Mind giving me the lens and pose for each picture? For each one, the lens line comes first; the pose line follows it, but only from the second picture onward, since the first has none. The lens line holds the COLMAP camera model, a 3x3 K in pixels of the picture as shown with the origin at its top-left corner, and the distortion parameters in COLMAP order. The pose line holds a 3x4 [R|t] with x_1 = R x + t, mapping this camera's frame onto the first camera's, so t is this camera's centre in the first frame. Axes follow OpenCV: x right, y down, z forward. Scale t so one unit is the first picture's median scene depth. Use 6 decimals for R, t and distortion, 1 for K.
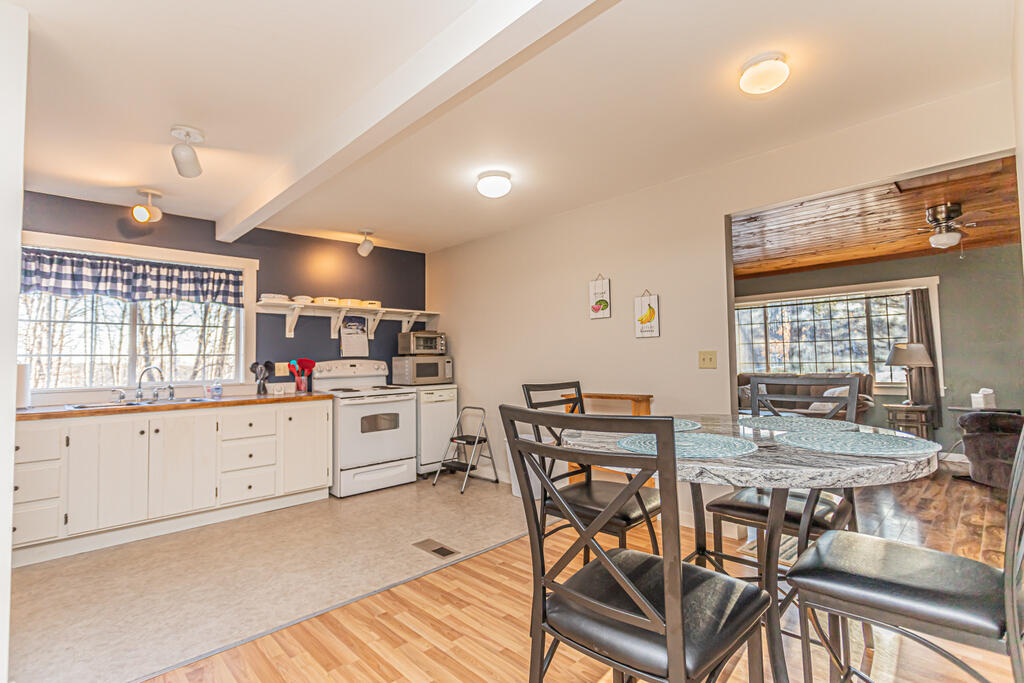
lens RADIAL K [[485.7, 0, 525.9], [0, 485.7, 330.9], [0, 0, 1]] dist [0.000406, 0.013966]
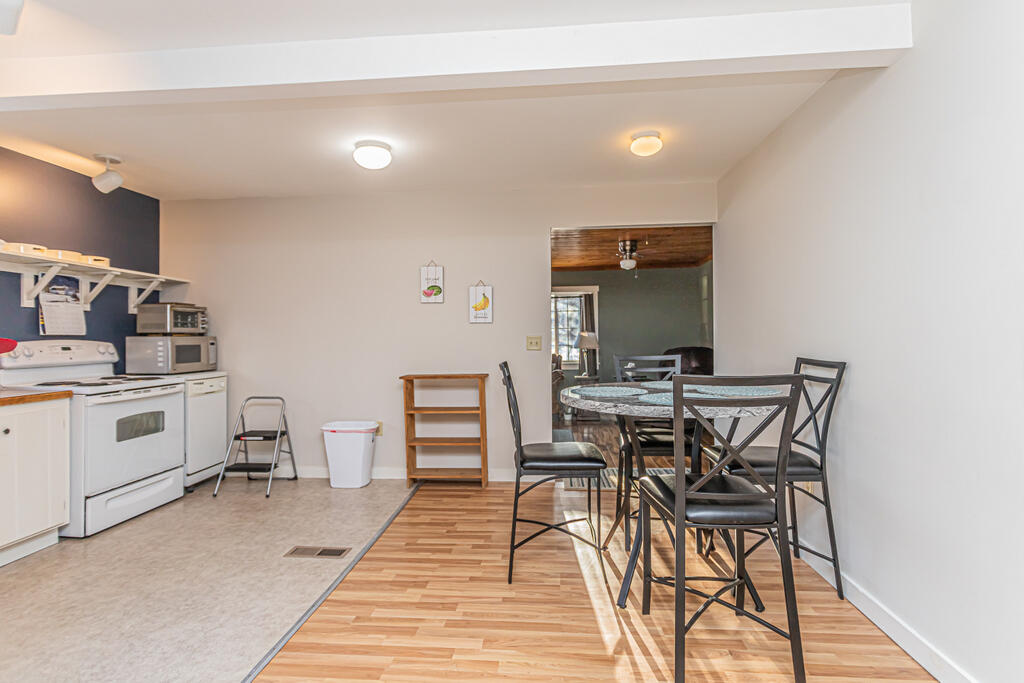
lens RADIAL K [[485.7, 0, 525.9], [0, 485.7, 330.9], [0, 0, 1]] dist [0.000406, 0.013966]
pose [[0.761787, 0.022890, 0.647423, -0.317581], [-0.044348, 0.998874, 0.016866, 0.006578], [-0.646308, -0.041560, 0.761944, 0.059027]]
